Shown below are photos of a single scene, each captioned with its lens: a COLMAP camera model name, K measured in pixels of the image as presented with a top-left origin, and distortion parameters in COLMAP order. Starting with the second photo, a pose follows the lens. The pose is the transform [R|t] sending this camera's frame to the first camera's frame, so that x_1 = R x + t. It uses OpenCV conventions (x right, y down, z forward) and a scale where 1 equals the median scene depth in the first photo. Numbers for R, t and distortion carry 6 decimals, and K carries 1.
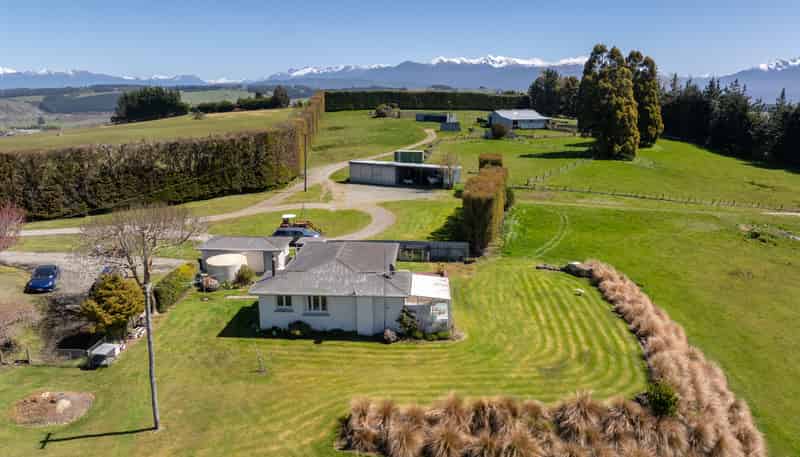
lens RADIAL K [[560.5, 0, 403.2], [0, 560.5, 225.6], [0, 0, 1]] dist [-0.042174, 0.008841]
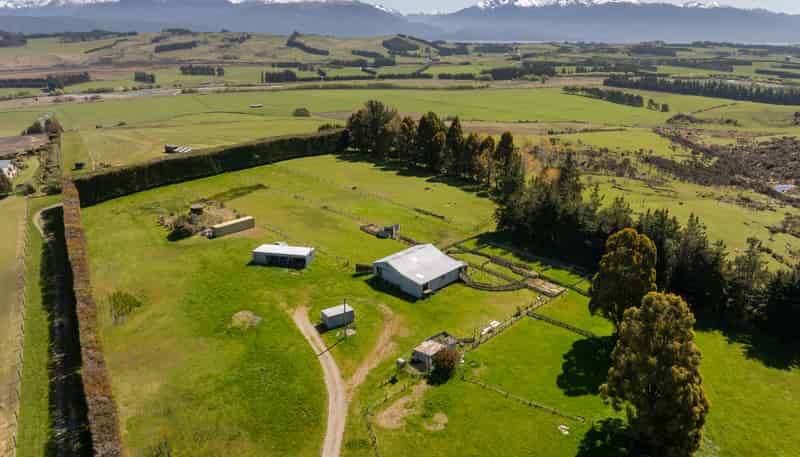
lens RADIAL K [[560.5, 0, 403.2], [0, 560.5, 225.6], [0, 0, 1]] dist [-0.042174, 0.008841]
pose [[0.906219, -0.137392, 0.399862, -0.160492], [0.094543, 0.987631, 0.125083, -0.636092], [-0.412102, -0.075549, 0.908000, 0.723035]]
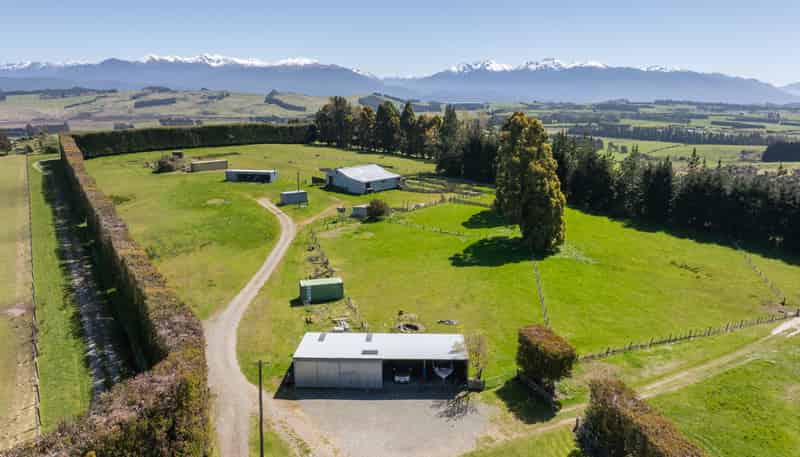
lens RADIAL K [[560.5, 0, 403.2], [0, 560.5, 225.6], [0, 0, 1]] dist [-0.042174, 0.008841]
pose [[0.888274, -0.101241, 0.448017, -0.242656], [0.100777, 0.994596, 0.024946, -0.256562], [-0.448122, 0.022991, 0.893677, 0.423771]]
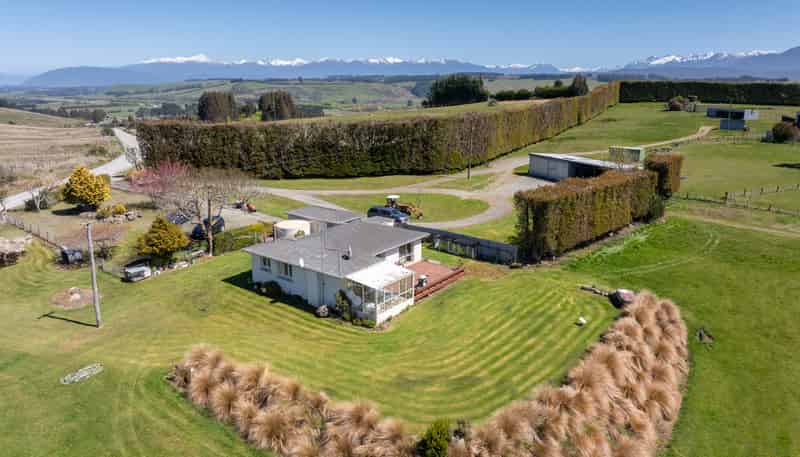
lens RADIAL K [[560.5, 0, 403.2], [0, 560.5, 225.6], [0, 0, 1]] dist [-0.042174, 0.008841]
pose [[0.827105, 0.142769, -0.543612, 0.266141], [-0.132416, 0.989473, 0.058395, -0.018438], [0.546227, 0.023684, 0.837303, 0.077176]]
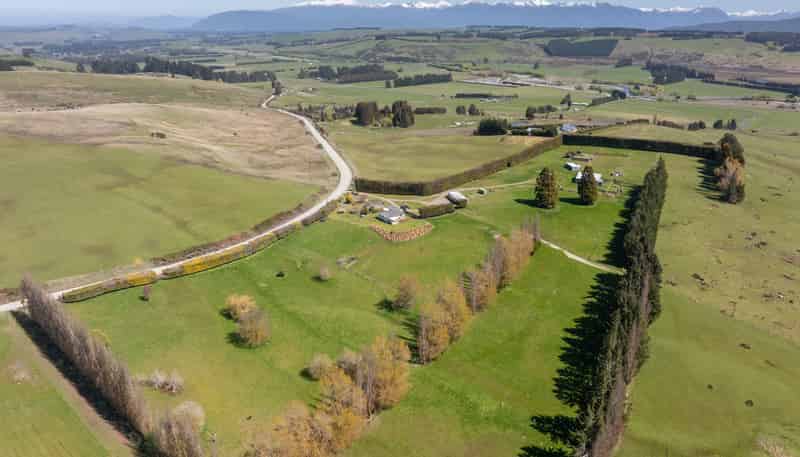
lens RADIAL K [[560.5, 0, 403.2], [0, 560.5, 225.6], [0, 0, 1]] dist [-0.042174, 0.008841]
pose [[0.666780, 0.255703, -0.700015, 2.174377], [-0.173759, 0.966749, 0.187626, -0.490215], [0.724715, -0.003471, 0.689040, -1.625816]]
